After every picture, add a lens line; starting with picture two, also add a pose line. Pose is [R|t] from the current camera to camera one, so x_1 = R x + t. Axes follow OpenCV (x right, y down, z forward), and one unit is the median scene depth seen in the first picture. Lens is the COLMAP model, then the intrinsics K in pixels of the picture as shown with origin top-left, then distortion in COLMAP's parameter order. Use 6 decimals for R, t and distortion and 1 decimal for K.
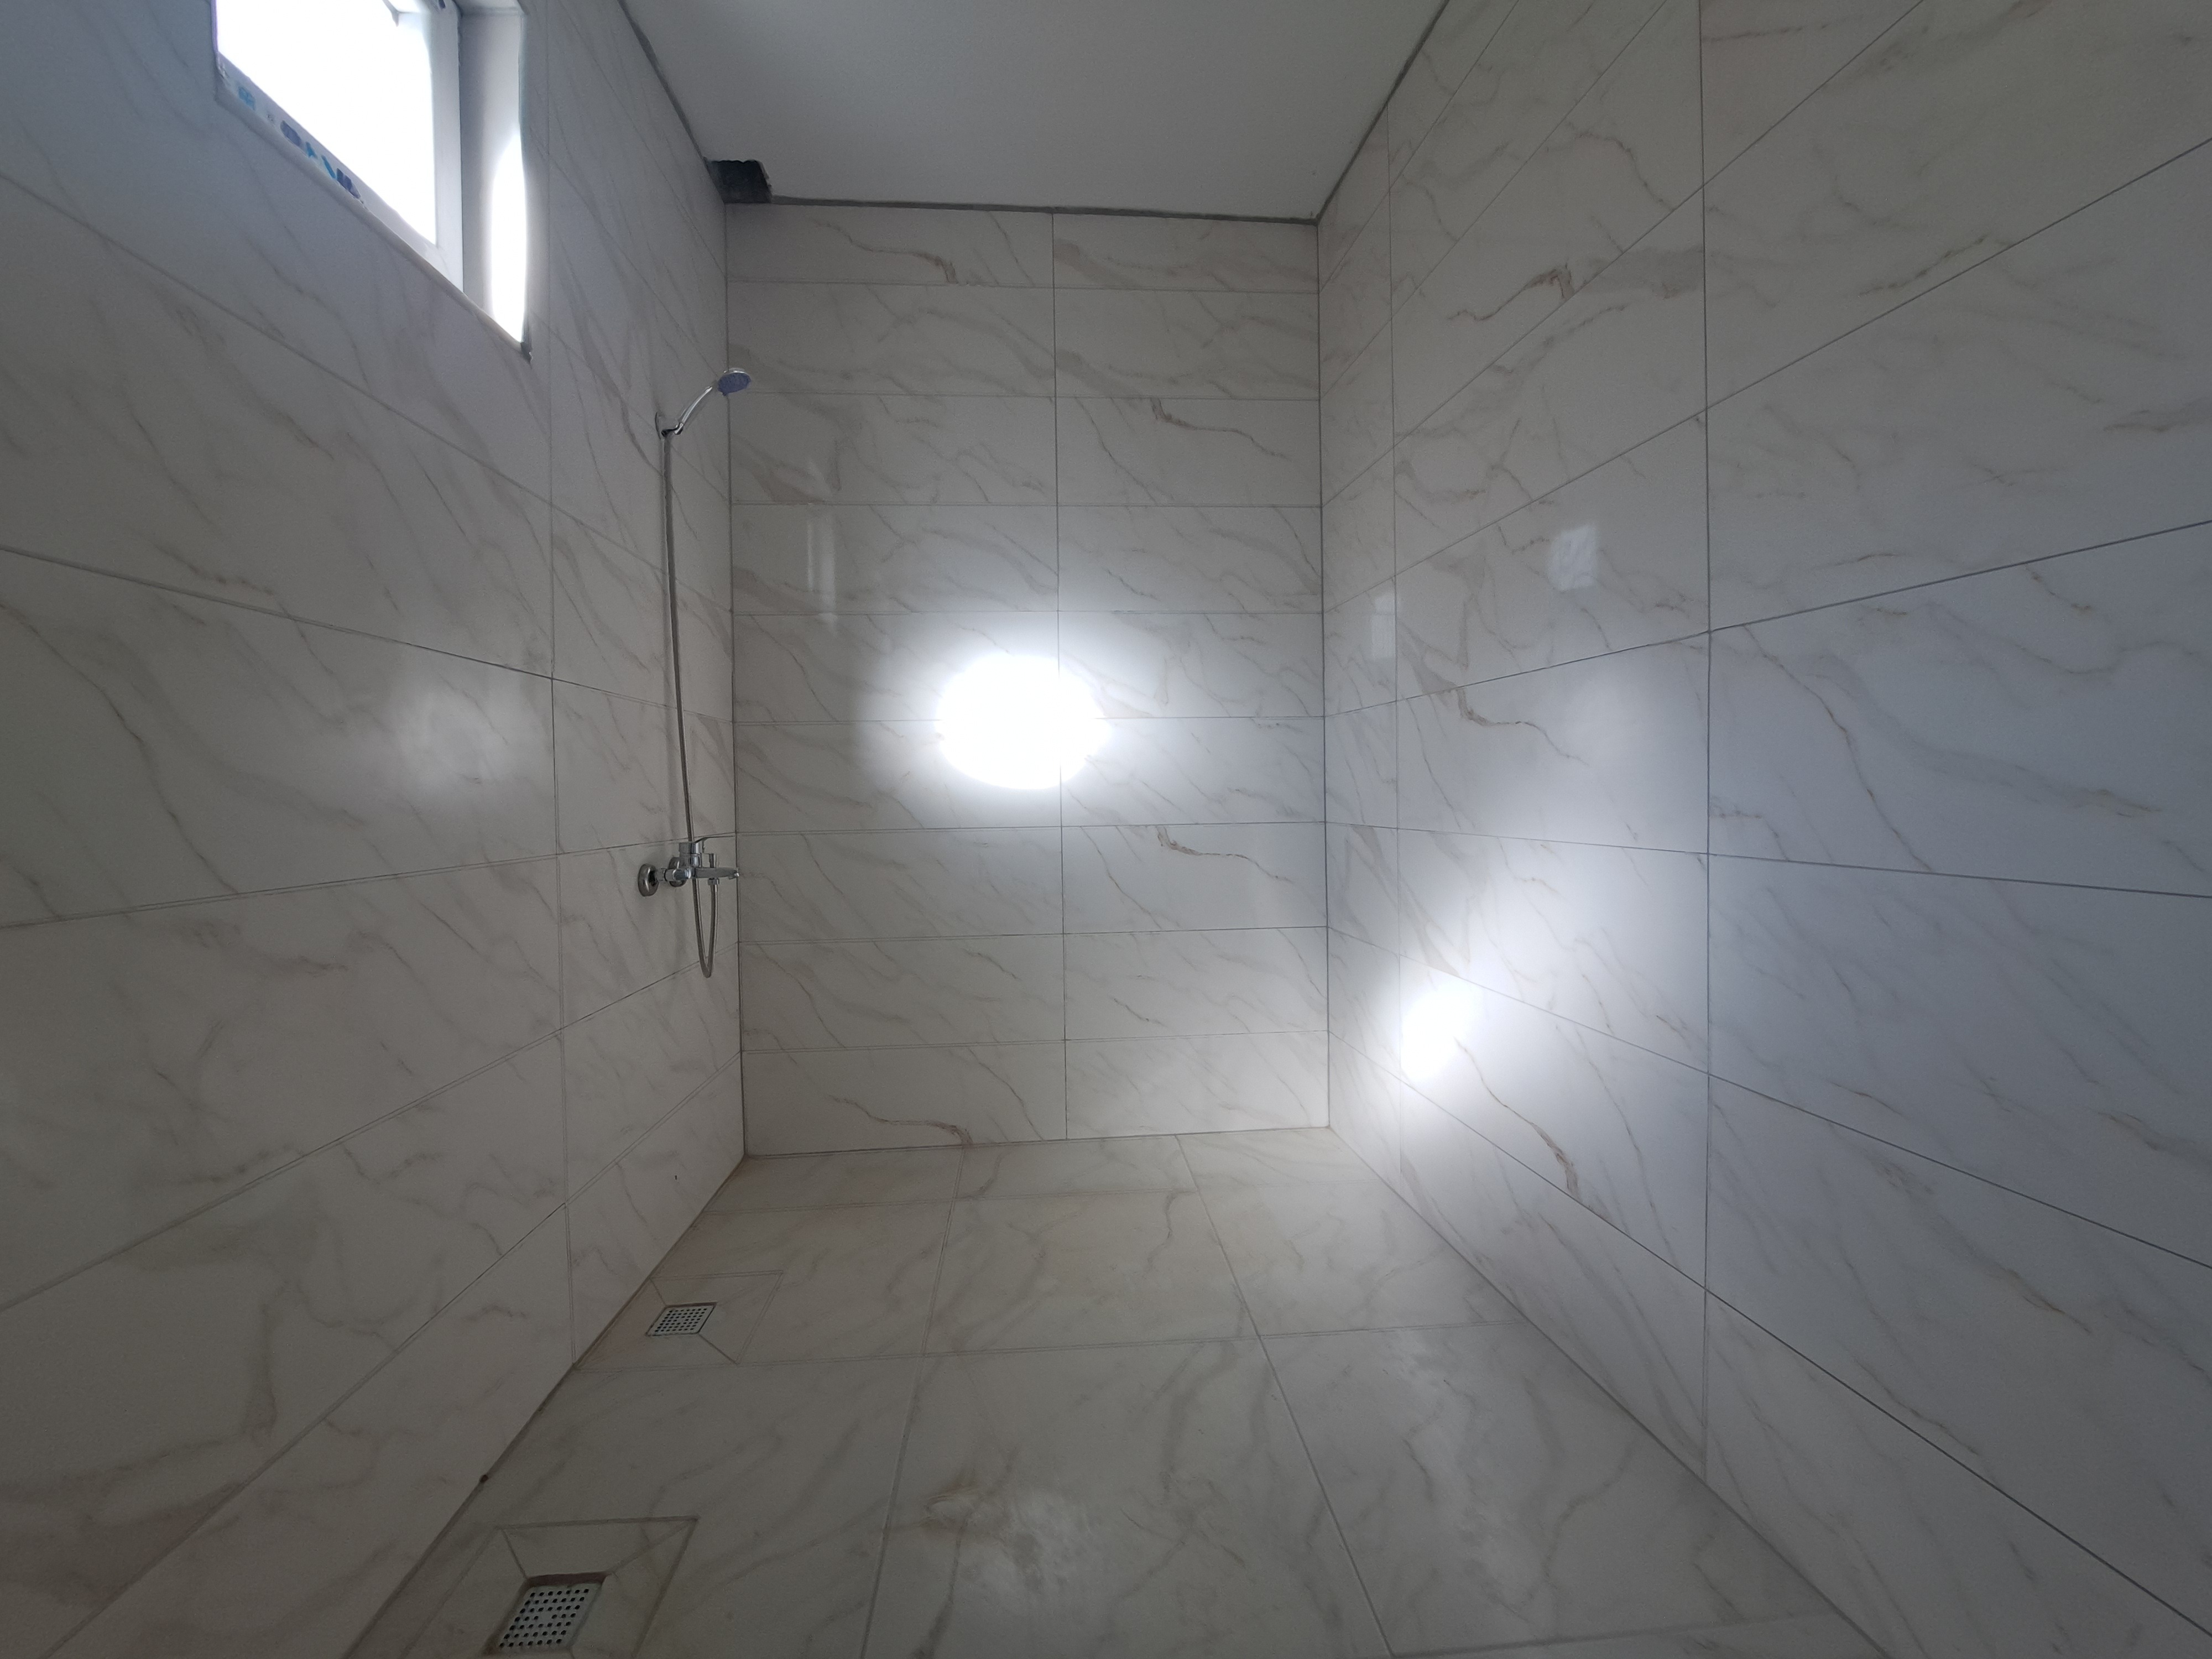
lens RADIAL K [[877.0, 0, 1088.8], [0, 877.0, 812.6], [0, 0, 1]] dist [-0.009376, -0.000411]
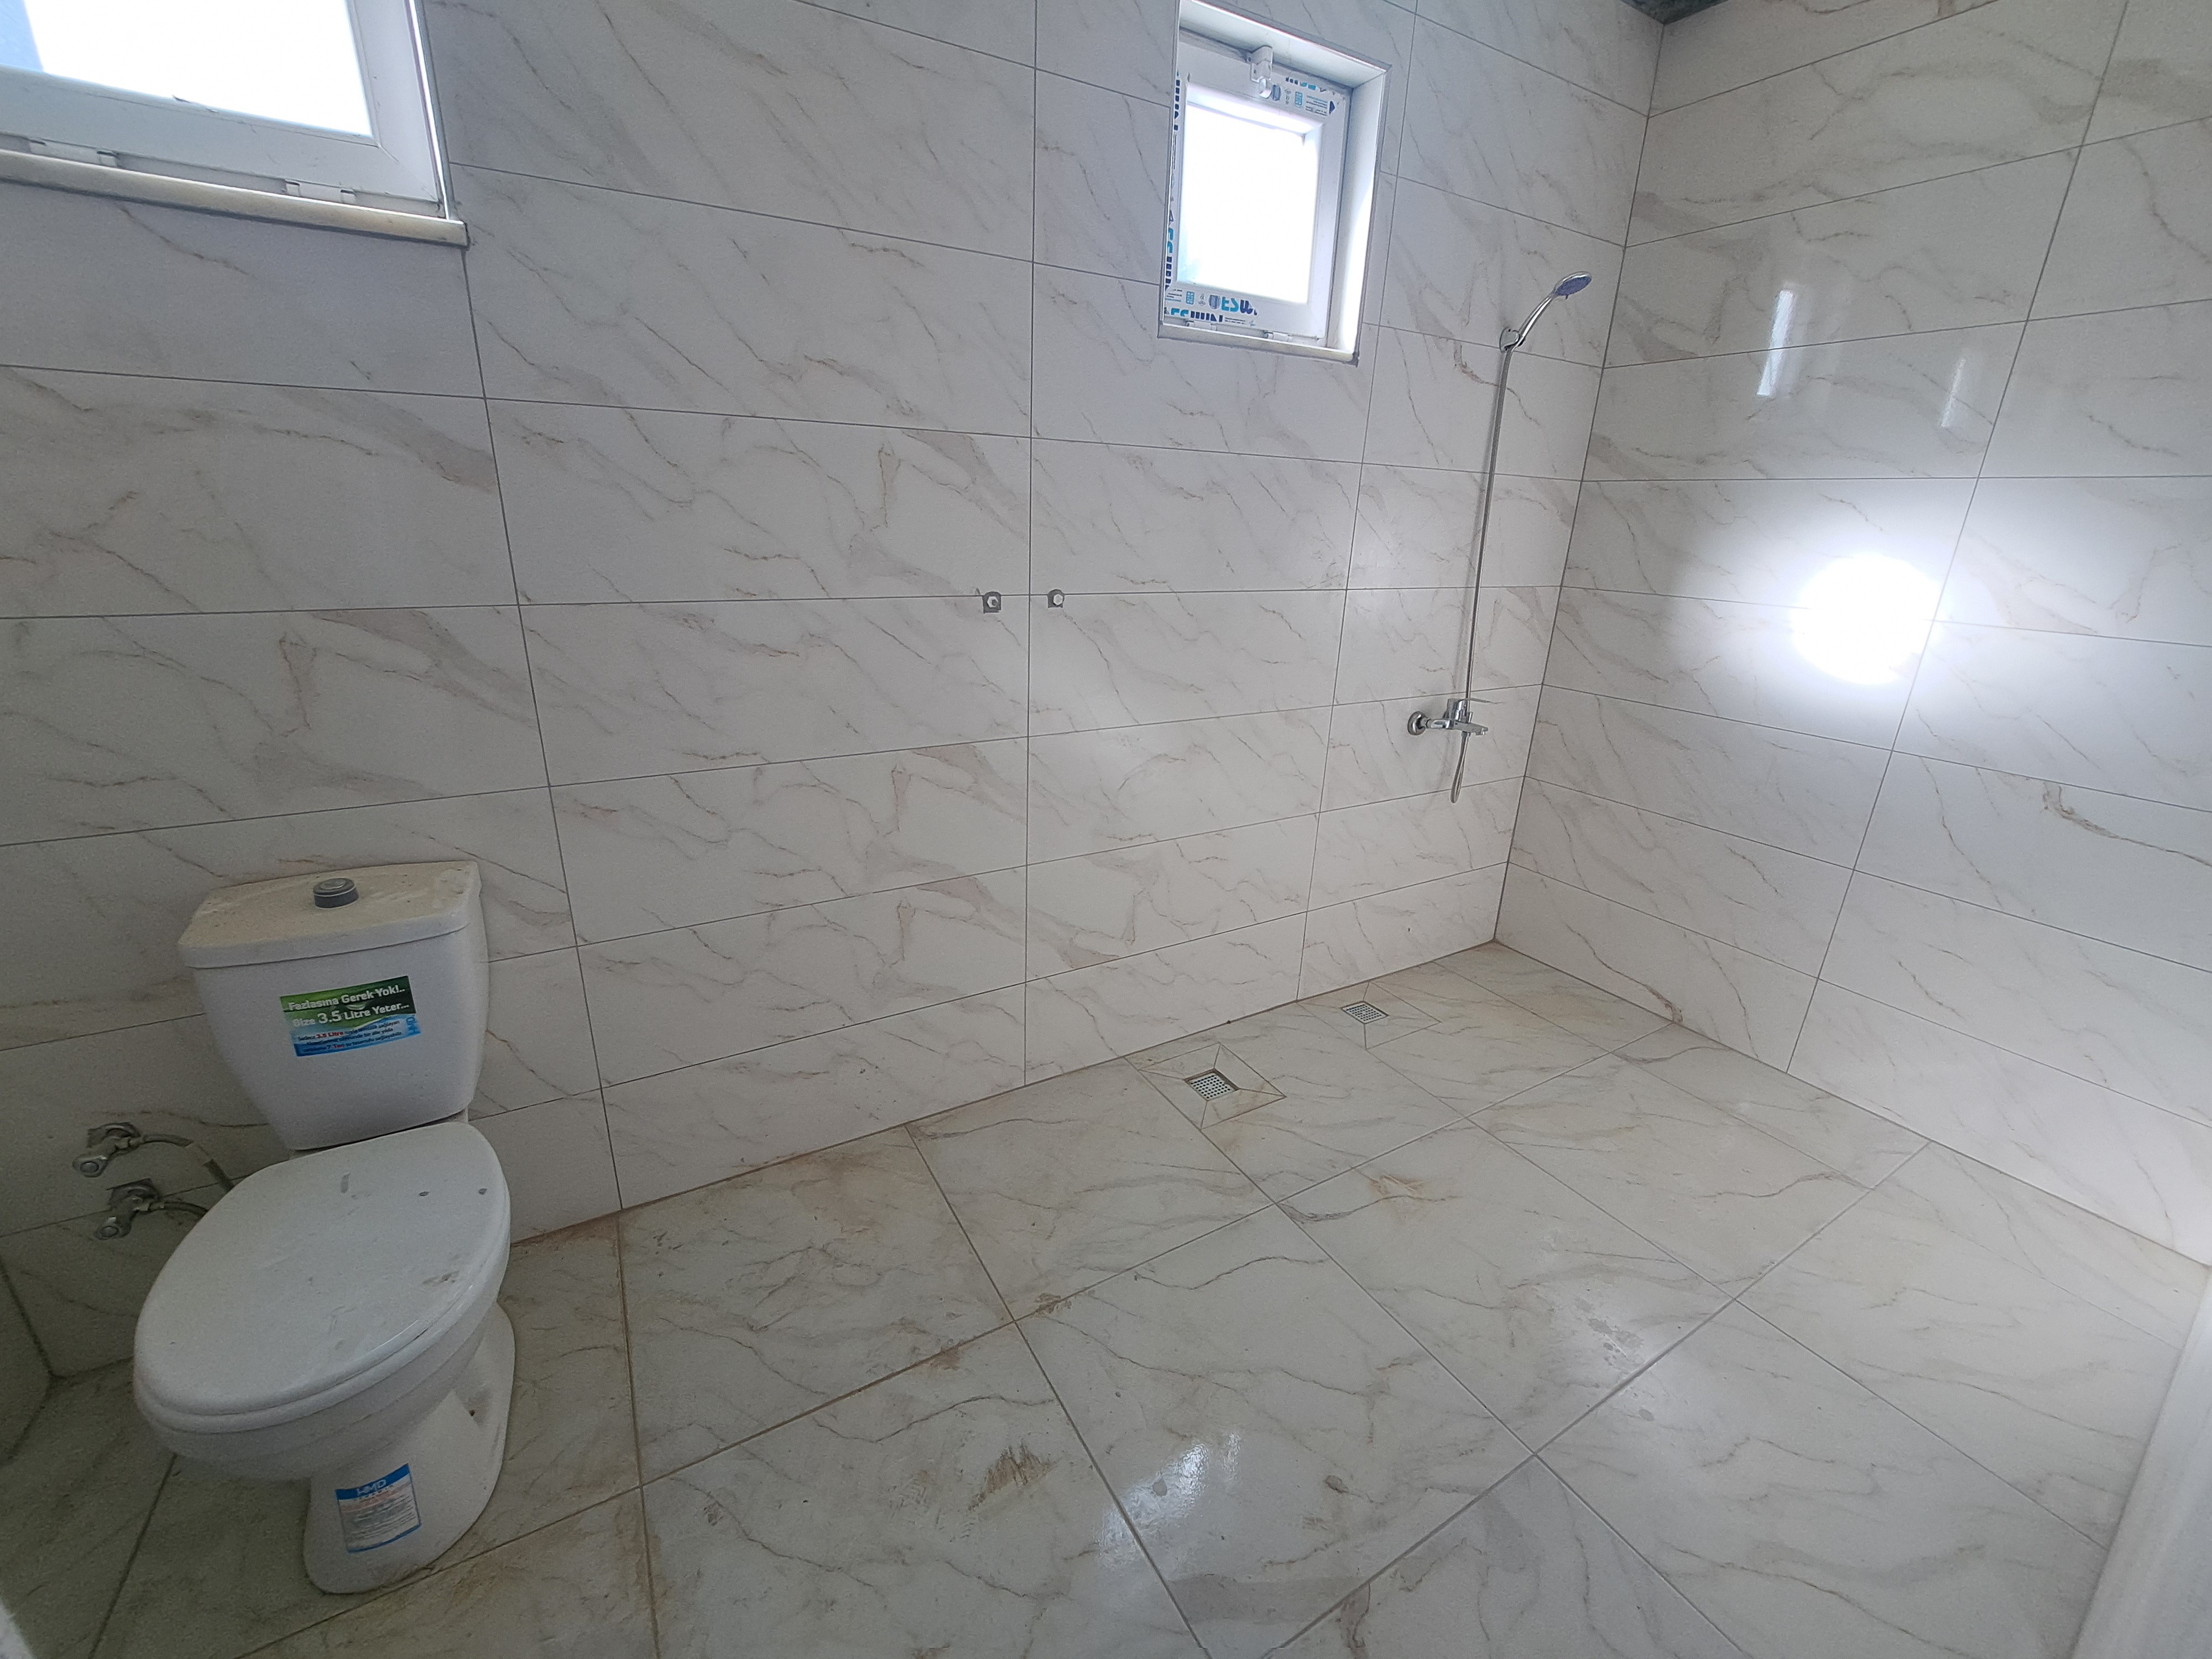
lens RADIAL K [[877.0, 0, 1088.8], [0, 877.0, 812.6], [0, 0, 1]] dist [-0.009376, -0.000411]
pose [[0.436023, 0.314004, -0.843377, 0.462719], [-0.053091, 0.944496, 0.324205, -0.203375], [0.898368, -0.096585, 0.428493, -0.058868]]
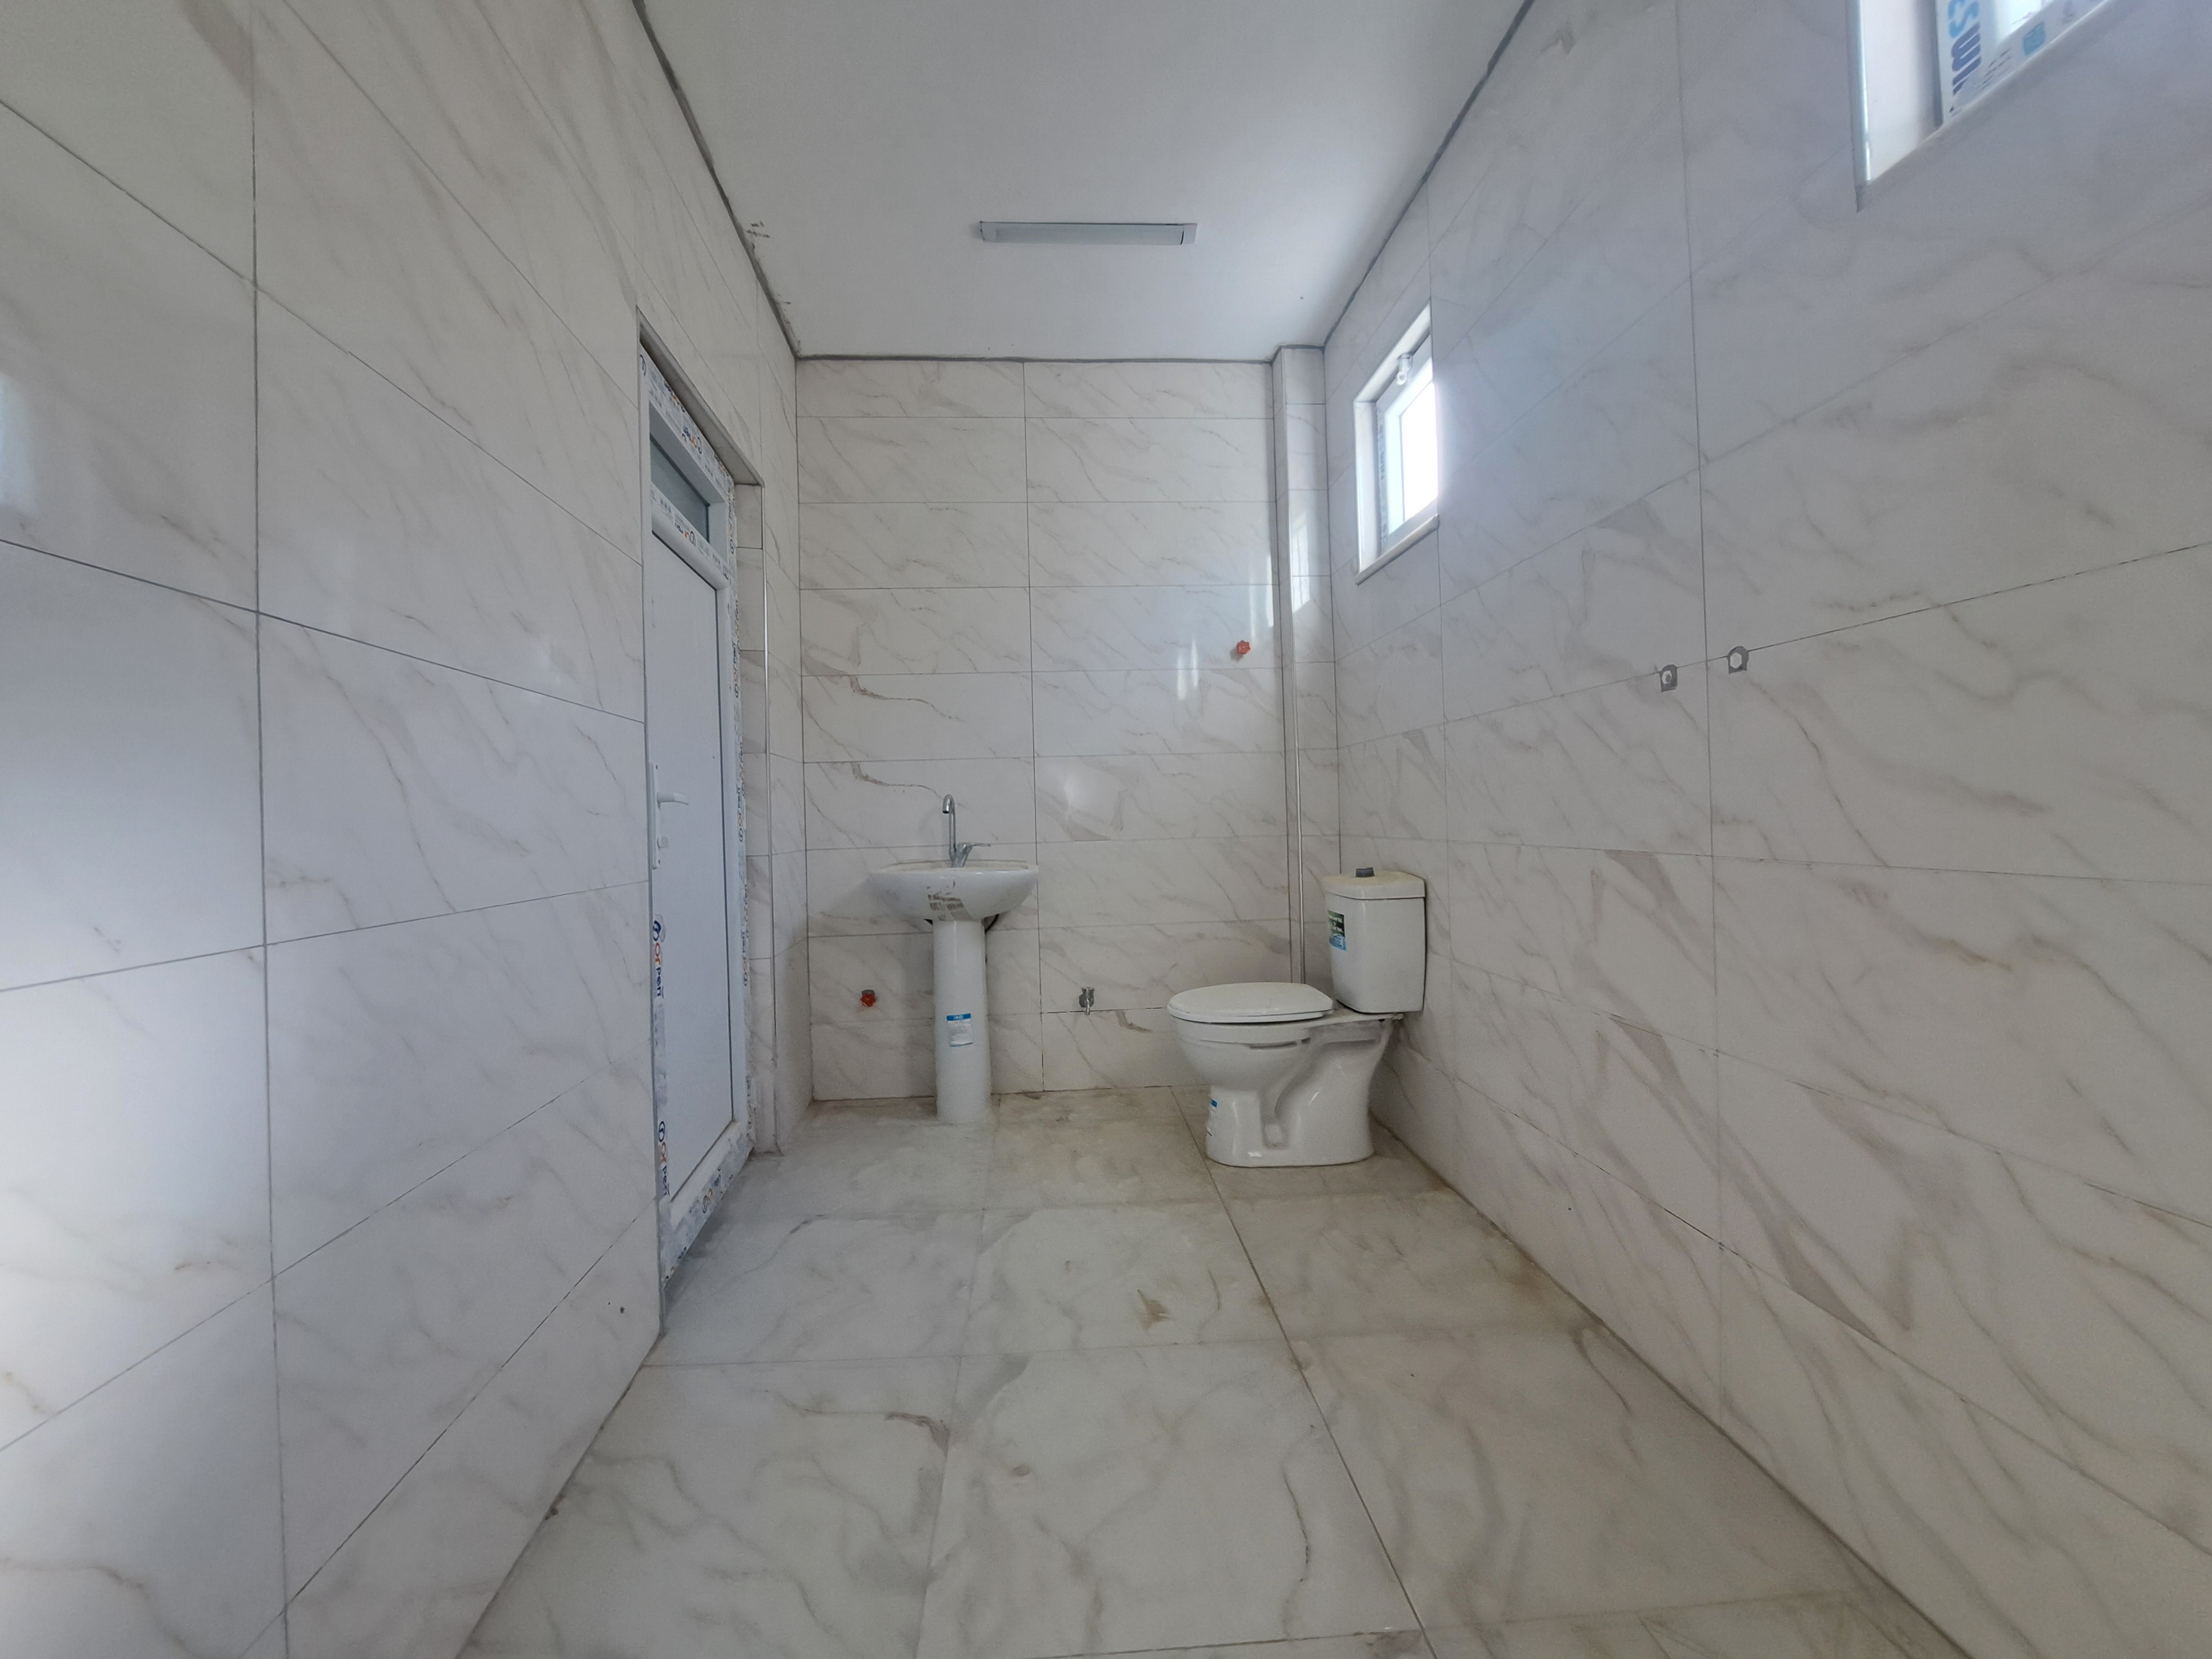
lens RADIAL K [[877.0, 0, 1088.8], [0, 877.0, 812.6], [0, 0, 1]] dist [-0.009376, -0.000411]
pose [[-0.998981, 0.044380, 0.008263, 0.047992], [0.044525, 0.998839, 0.018394, -0.023868], [-0.007437, 0.018743, -0.999797, 1.054771]]
